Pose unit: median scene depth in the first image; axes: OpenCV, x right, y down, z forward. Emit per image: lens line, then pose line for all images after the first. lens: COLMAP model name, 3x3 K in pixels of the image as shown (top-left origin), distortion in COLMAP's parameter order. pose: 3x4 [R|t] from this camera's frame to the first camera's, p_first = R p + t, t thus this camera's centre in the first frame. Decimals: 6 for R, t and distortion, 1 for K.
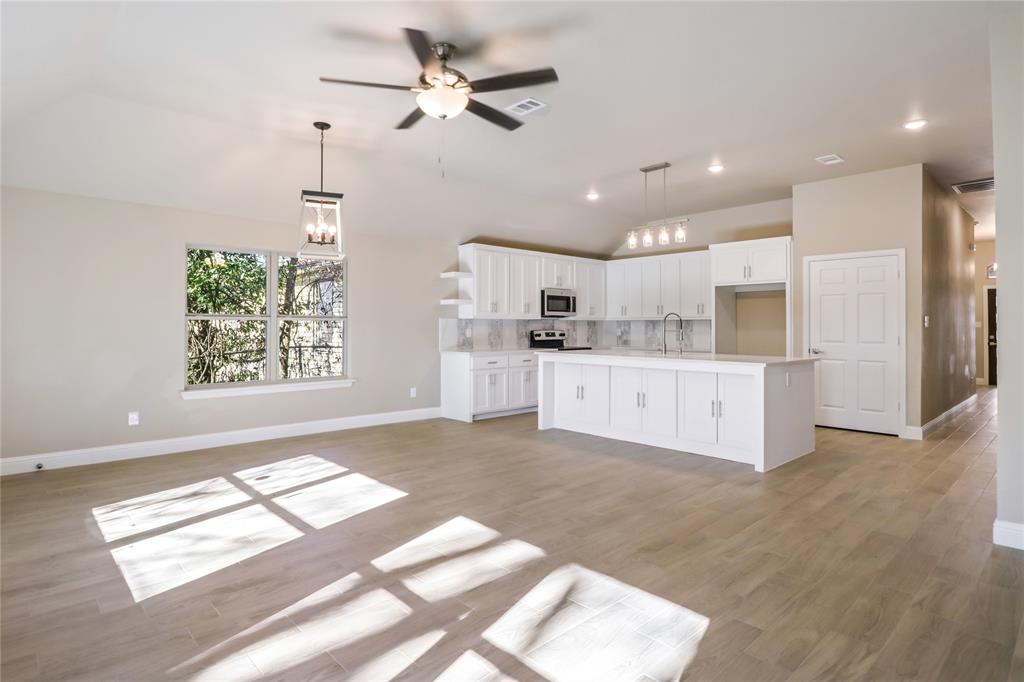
lens RADIAL K [[540.3, 0, 500.7], [0, 540.3, 329.5], [0, 0, 1]] dist [-0.004118, -0.002405]
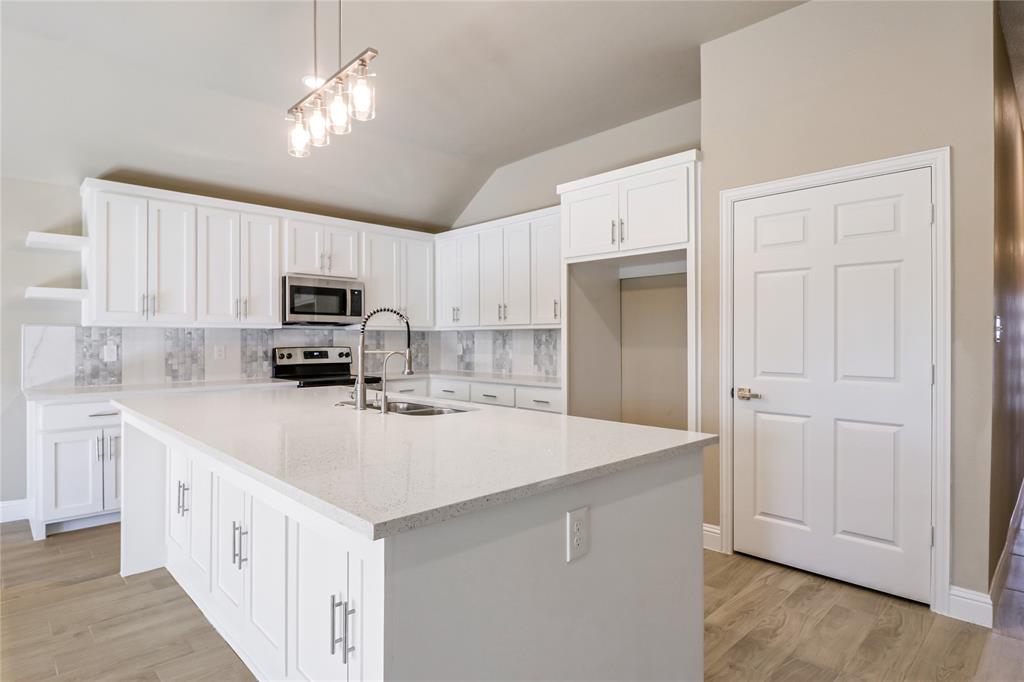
lens RADIAL K [[548.0, 0, 495.9], [0, 548.0, 340.4], [0, 0, 1]] dist [-0.003726, -0.002127]
pose [[0.999903, -0.000627, 0.013900, 0.324226], [0.000688, 0.999990, -0.004405, -0.003973], [-0.013897, 0.004414, 0.999894, 0.476617]]
